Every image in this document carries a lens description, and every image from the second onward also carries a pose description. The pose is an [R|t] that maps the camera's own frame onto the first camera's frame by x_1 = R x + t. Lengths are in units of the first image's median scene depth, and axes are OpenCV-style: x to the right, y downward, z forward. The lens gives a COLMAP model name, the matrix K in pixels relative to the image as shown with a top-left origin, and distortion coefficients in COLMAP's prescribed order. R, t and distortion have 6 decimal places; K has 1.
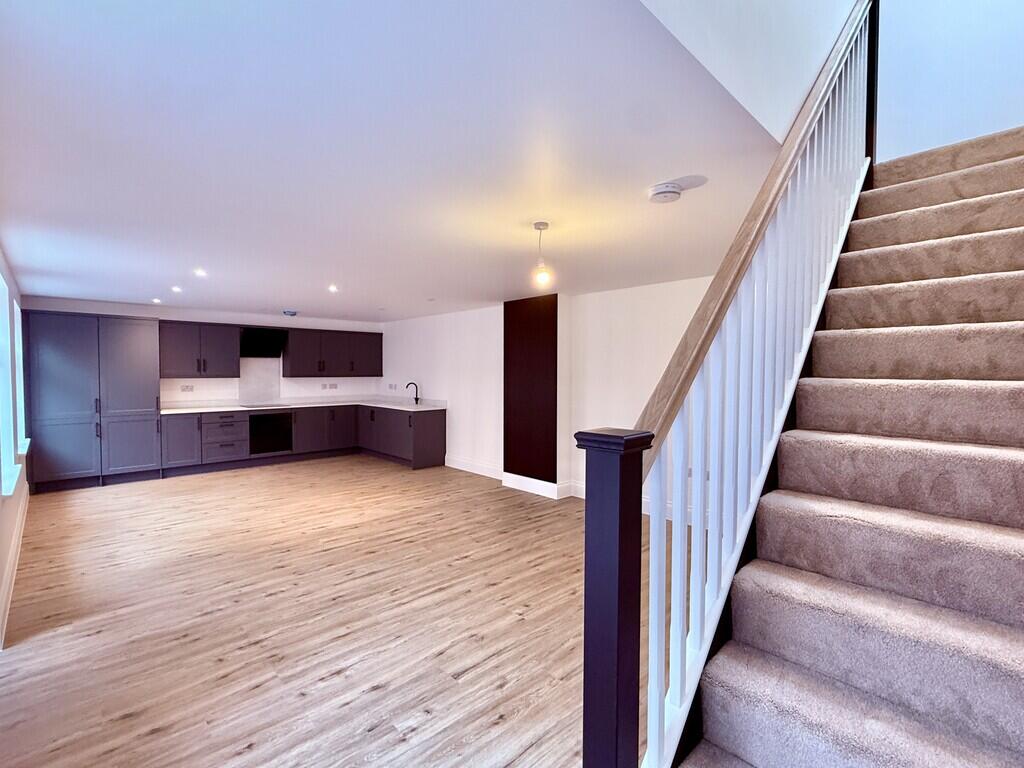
lens RADIAL K [[481.7, 0, 512.0], [0, 481.7, 384.0], [0, 0, 1]] dist [0.002230, 0.000154]
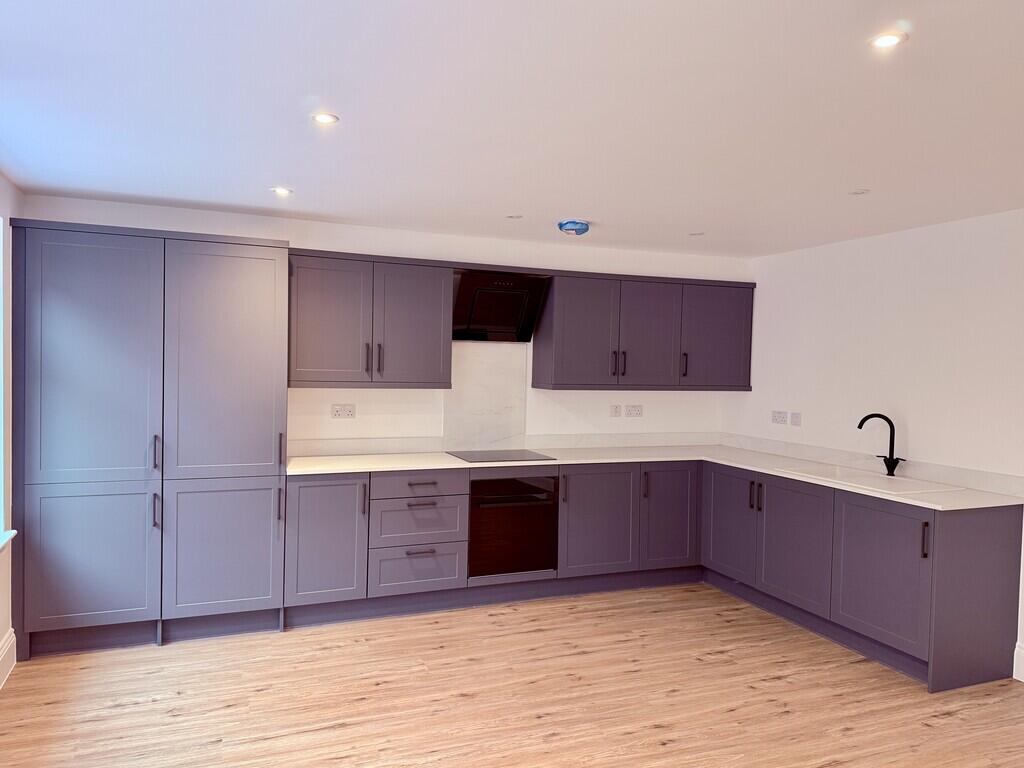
lens RADIAL K [[723.1, 0, 512.0], [0, 723.1, 384.0], [0, 0, 1]] dist [0.000525, -0.000727]
pose [[0.927232, 0.025608, -0.373612, -0.284728], [-0.028312, 0.999598, -0.001751, -0.017829], [0.373417, 0.012201, 0.927583, 0.443305]]
